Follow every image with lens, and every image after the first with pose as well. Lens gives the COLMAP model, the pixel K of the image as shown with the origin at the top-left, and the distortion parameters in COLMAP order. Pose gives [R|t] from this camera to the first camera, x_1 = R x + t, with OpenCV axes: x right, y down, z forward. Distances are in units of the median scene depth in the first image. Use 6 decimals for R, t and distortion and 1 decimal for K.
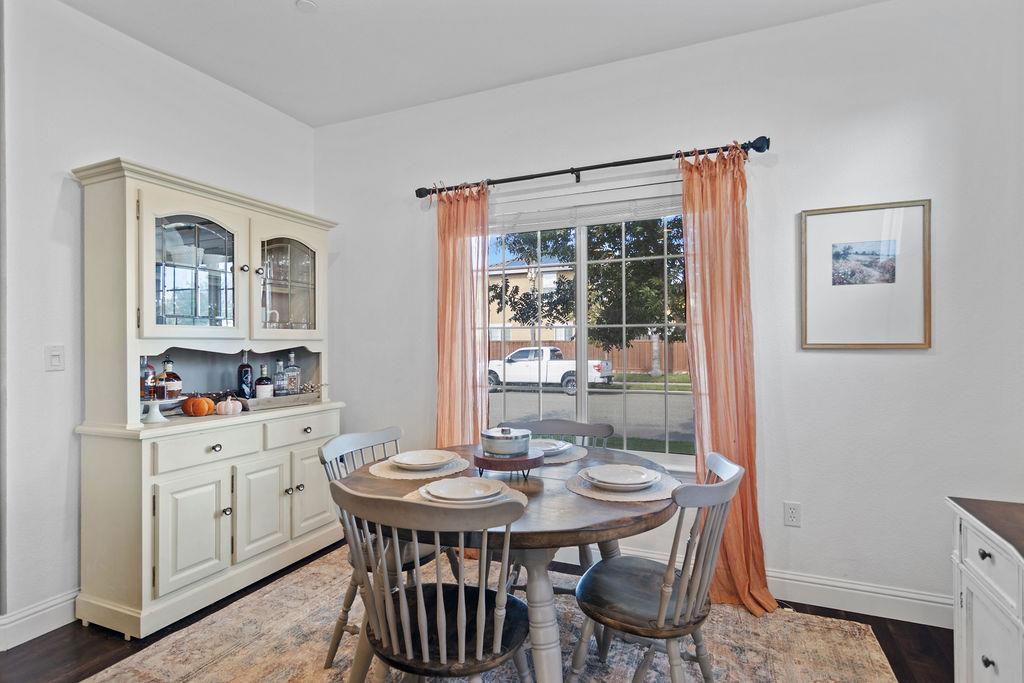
lens RADIAL K [[521.9, 0, 509.5], [0, 521.9, 340.3], [0, 0, 1]] dist [0.000608, -0.000380]
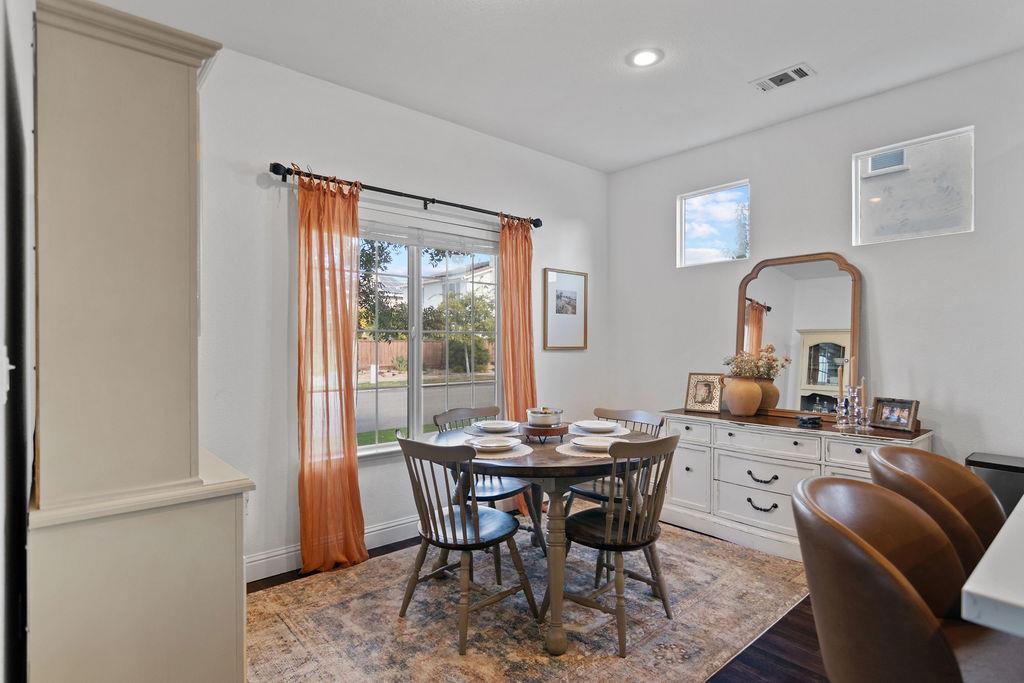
lens RADIAL K [[521.9, 0, 508.4], [0, 521.9, 348.1], [0, 0, 1]] dist [0.000608, -0.000380]
pose [[0.436130, -0.004075, 0.899875, -1.015565], [-0.011377, 0.999885, 0.010042, -0.004229], [-0.899812, -0.014617, 0.436033, 0.376090]]
